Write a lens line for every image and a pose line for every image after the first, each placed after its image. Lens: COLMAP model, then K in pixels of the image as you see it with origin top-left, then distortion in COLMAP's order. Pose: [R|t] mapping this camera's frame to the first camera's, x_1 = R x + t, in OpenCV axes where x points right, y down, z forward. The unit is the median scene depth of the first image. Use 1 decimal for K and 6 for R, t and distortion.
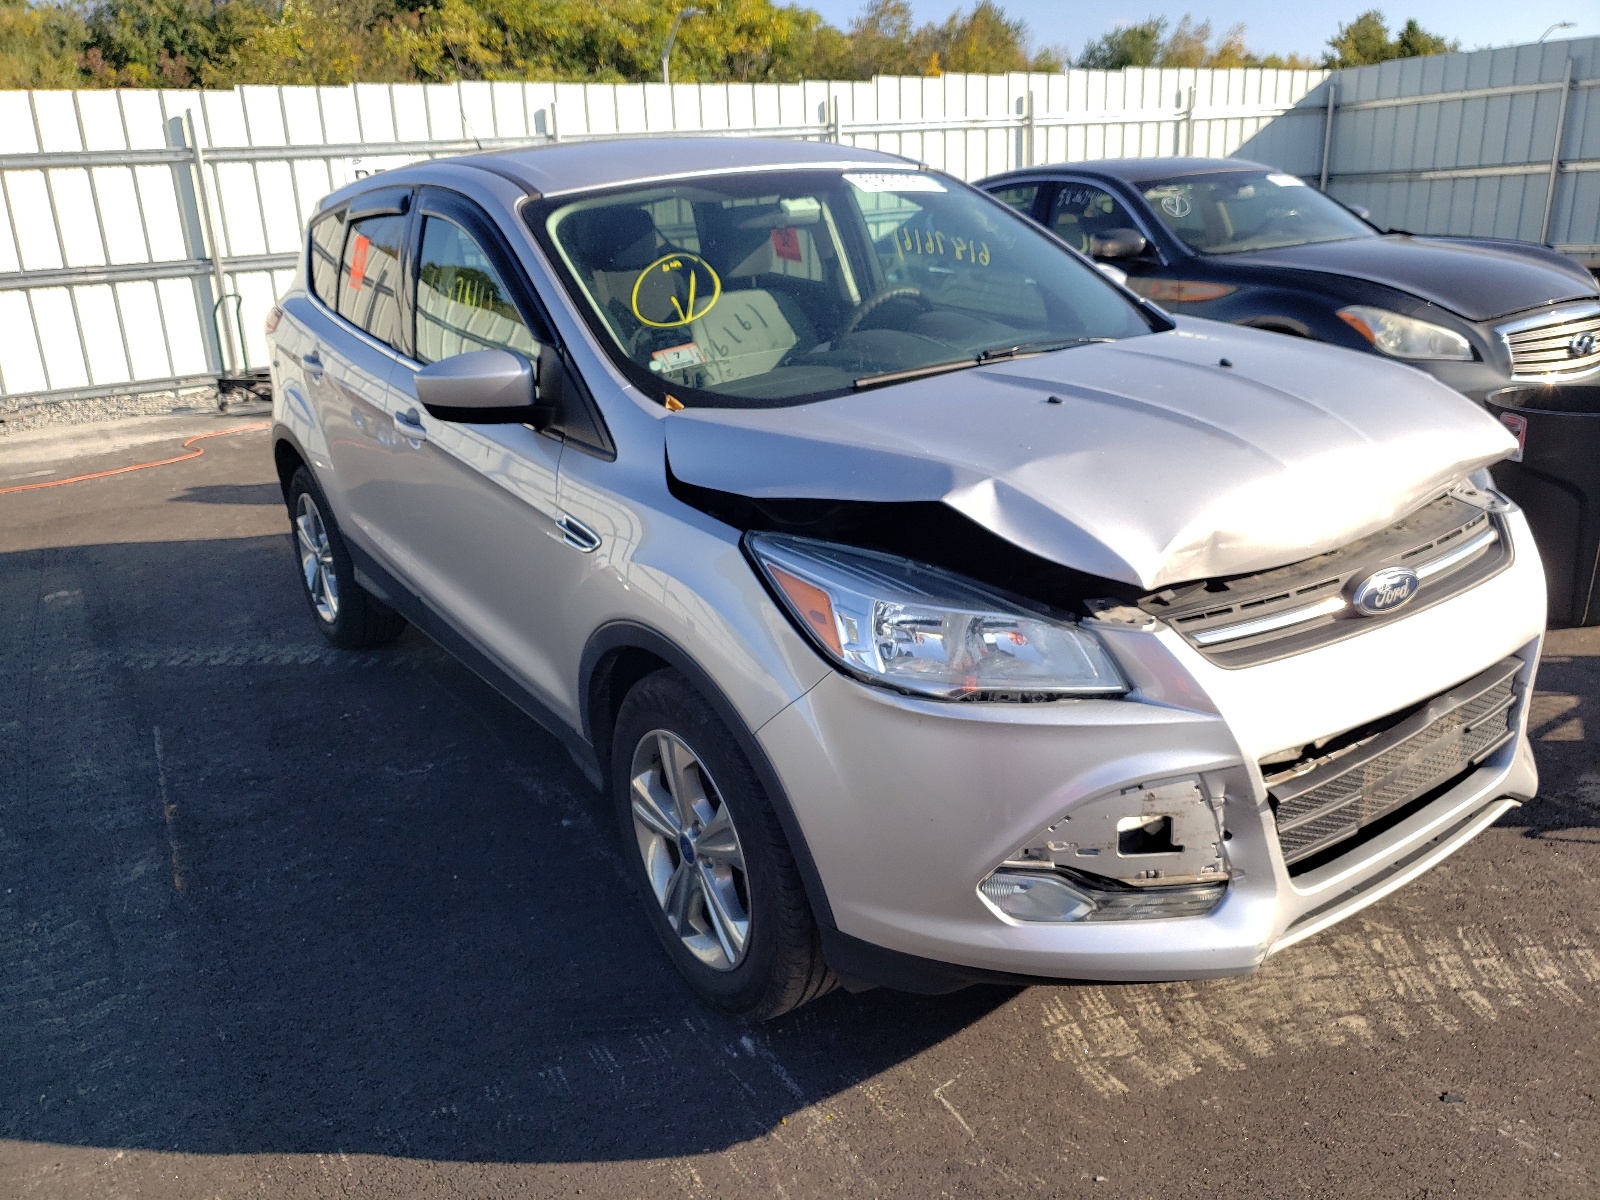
lens RADIAL K [[1252.4, 0, 816.3], [0, 1252.4, 631.8], [0, 0, 1]] dist [-0.004319, -0.000727]
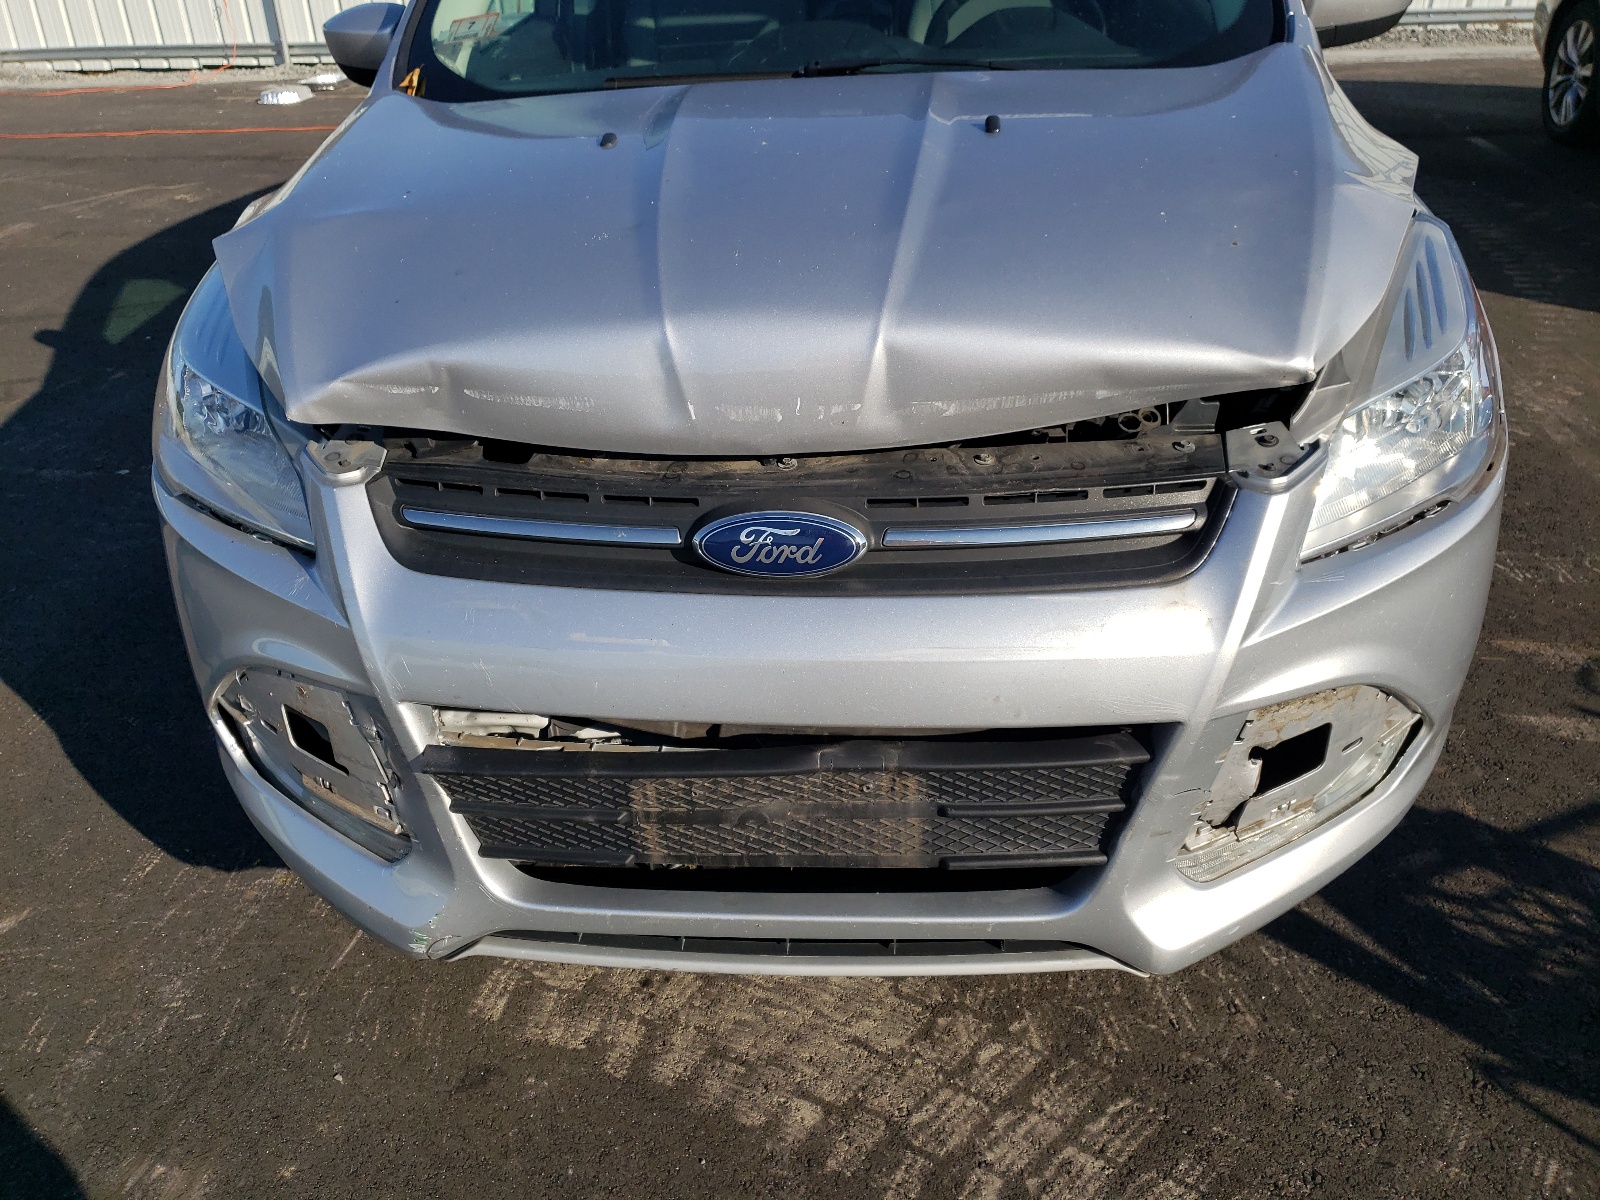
lens RADIAL K [[1276.3, 0, 789.8], [0, 1276.3, 604.0], [0, 0, 1]] dist [-0.014818, 0.039643]
pose [[0.770200, 0.346201, -0.535664, 0.739987], [-0.219339, 0.932407, 0.287242, -0.170620], [0.598900, -0.103741, 0.794076, 0.467607]]
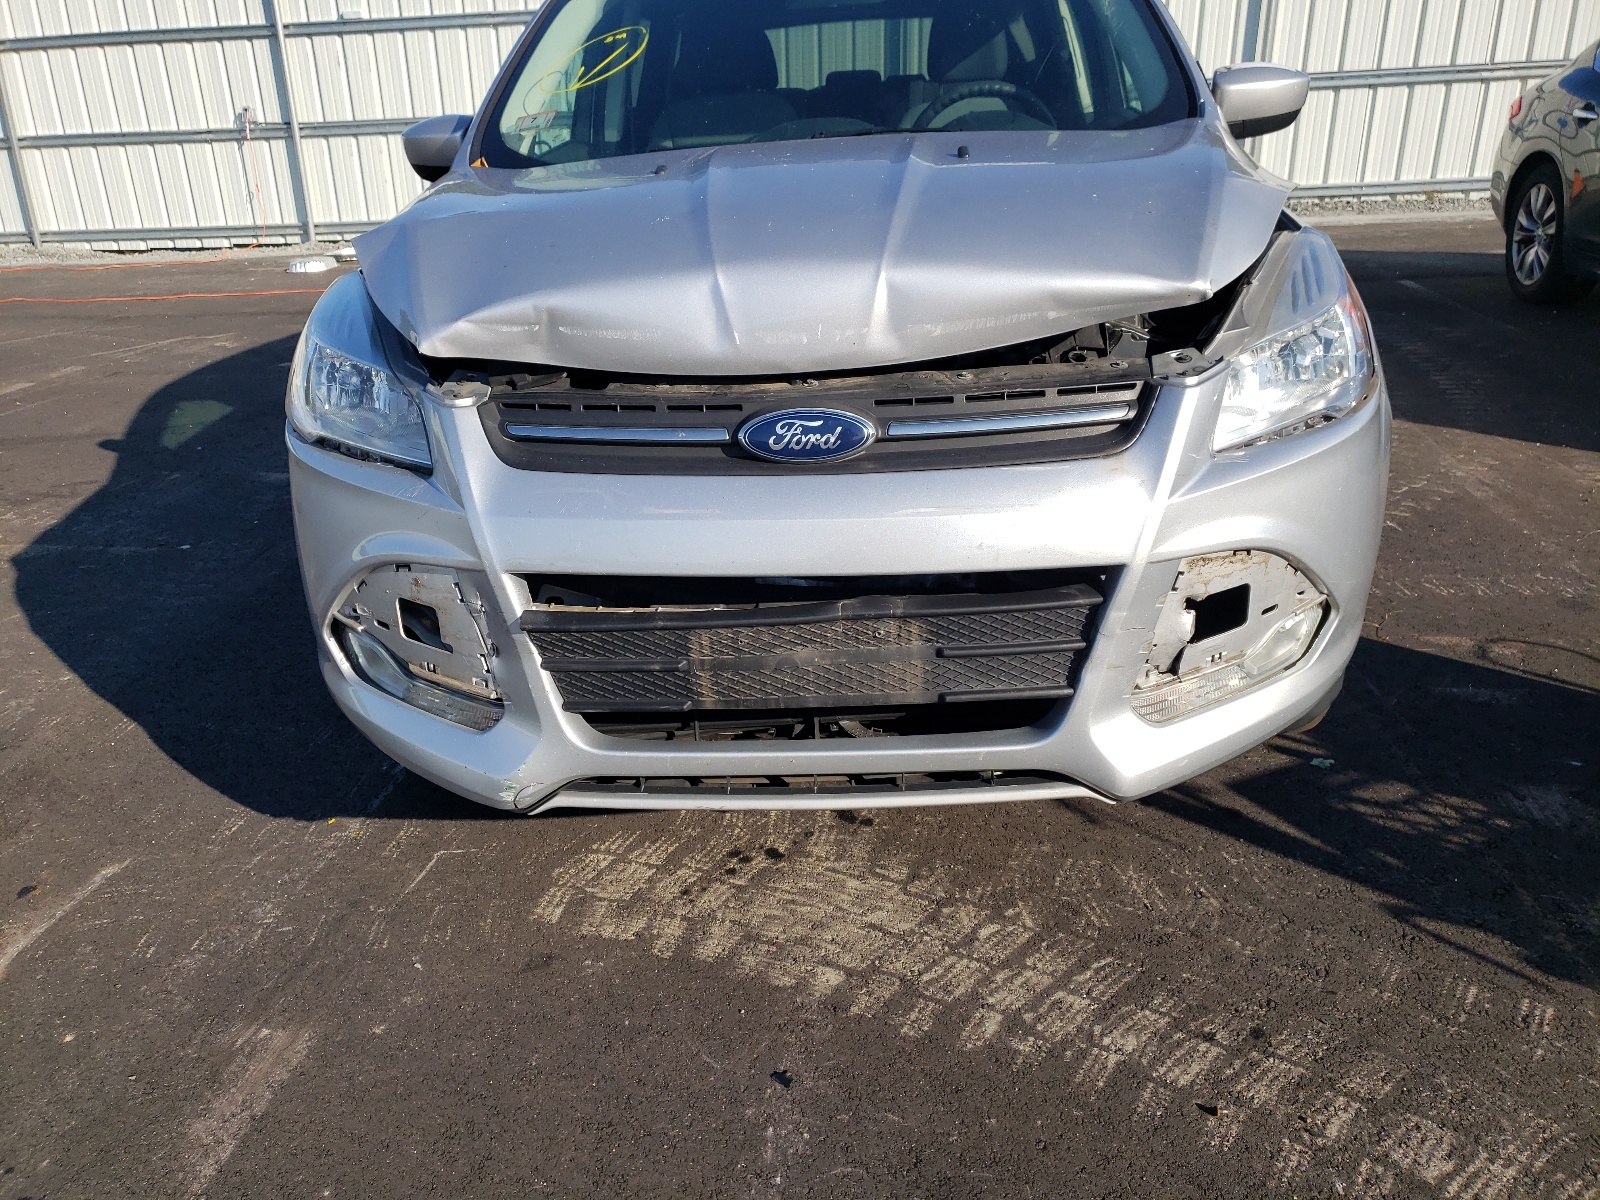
lens RADIAL K [[1275.2, 0, 800.0], [0, 1275.2, 600.0], [0, 0, 1]] dist [0.004850, -0.003473]
pose [[0.782698, 0.256852, -0.566931, 0.857114], [-0.208781, 0.966450, 0.149615, -0.047731], [0.586339, 0.001261, 0.810065, 0.326386]]
